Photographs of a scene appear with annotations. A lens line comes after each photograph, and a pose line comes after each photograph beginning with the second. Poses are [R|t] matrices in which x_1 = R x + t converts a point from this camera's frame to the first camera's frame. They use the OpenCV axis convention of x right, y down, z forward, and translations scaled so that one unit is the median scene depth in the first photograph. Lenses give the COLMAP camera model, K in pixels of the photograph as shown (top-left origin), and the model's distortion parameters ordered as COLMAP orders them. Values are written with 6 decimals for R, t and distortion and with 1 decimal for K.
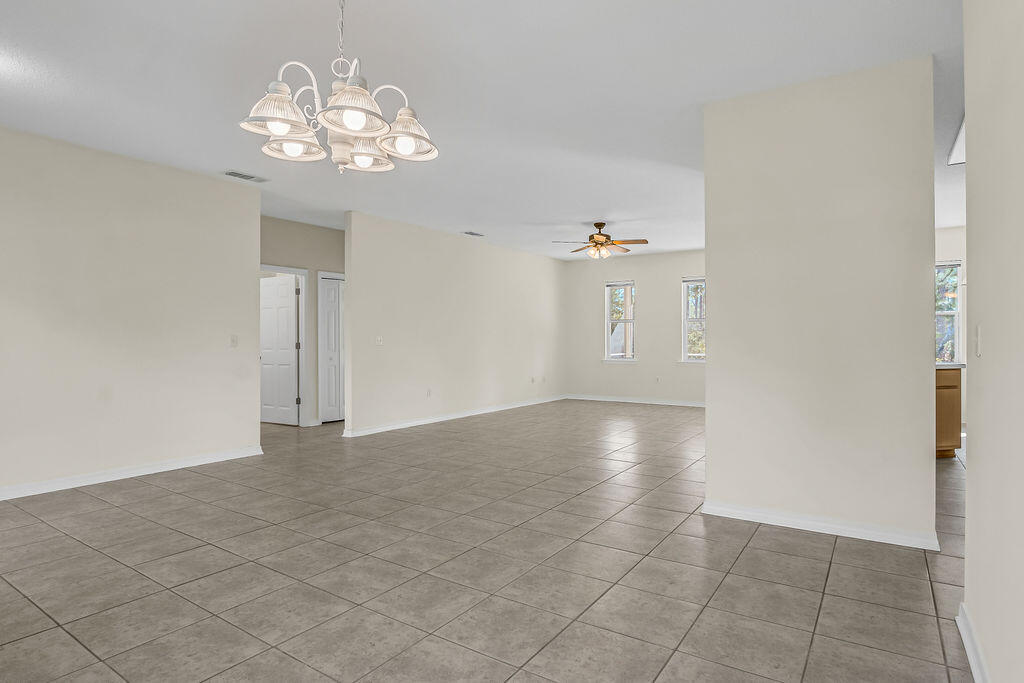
lens RADIAL K [[555.2, 0, 504.4], [0, 555.2, 338.7], [0, 0, 1]] dist [-0.032262, 0.004882]
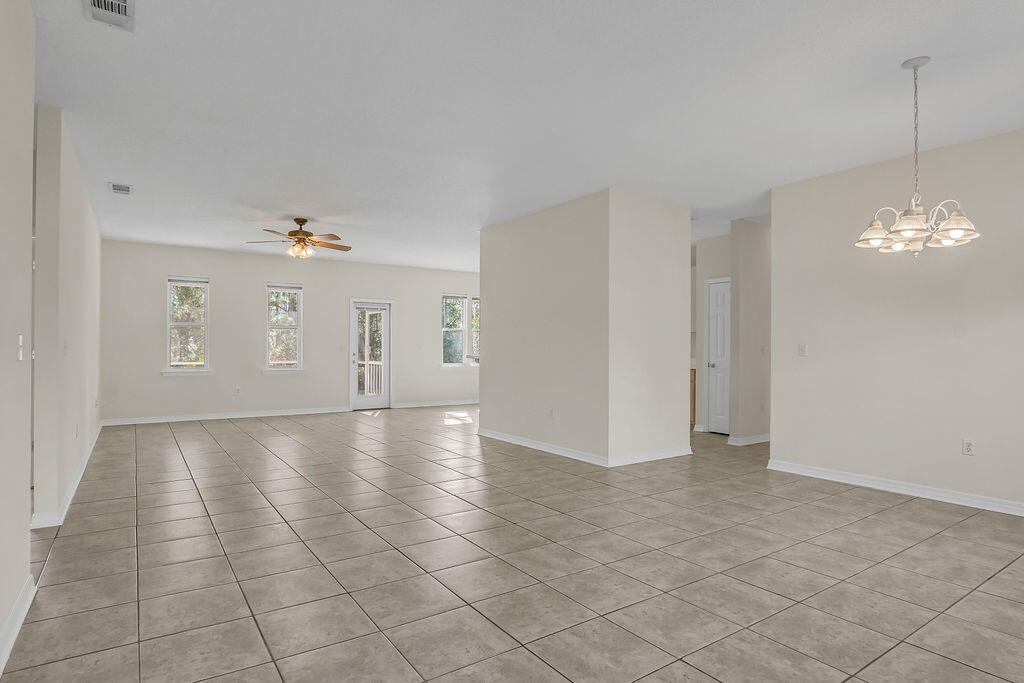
lens RADIAL K [[555.2, 0, 505.7], [0, 555.2, 346.2], [0, 0, 1]] dist [-0.032262, 0.004882]
pose [[0.374538, 0.005858, 0.927193, -1.375350], [-0.006573, 0.999972, -0.003663, 0.004318], [-0.927188, -0.004722, 0.374566, 0.889090]]
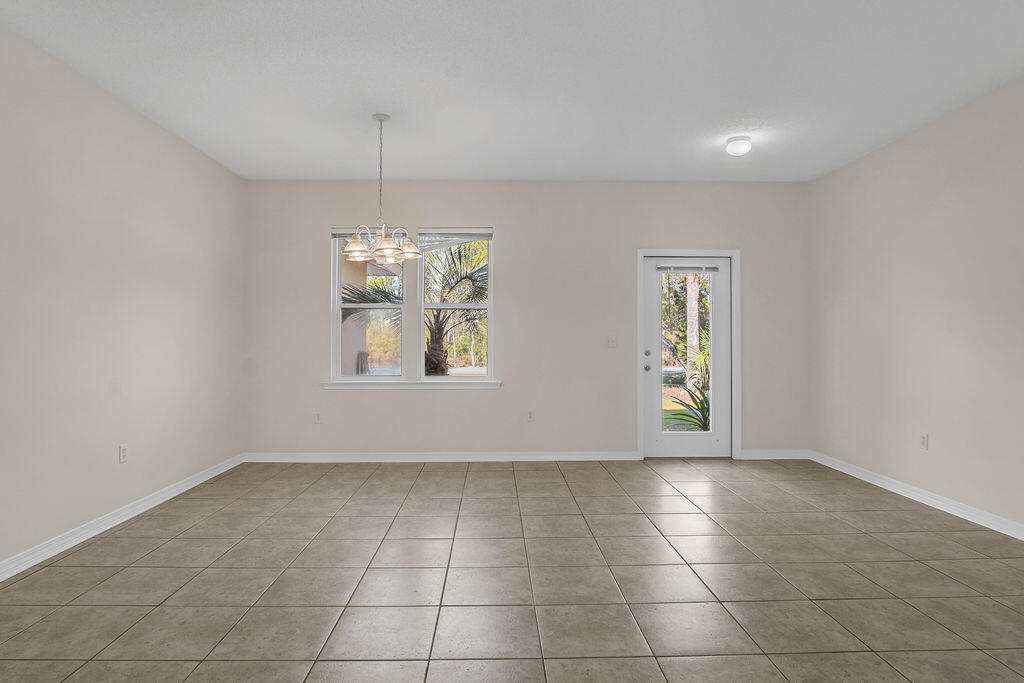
lens RADIAL K [[555.2, 0, 500.3], [0, 555.2, 343.5], [0, 0, 1]] dist [-0.032262, 0.004882]
pose [[-0.819906, 0.004943, -0.572477, 0.344601], [0.003201, 0.999987, 0.004049, -0.001171], [0.572490, 0.001487, -0.819911, 1.791199]]
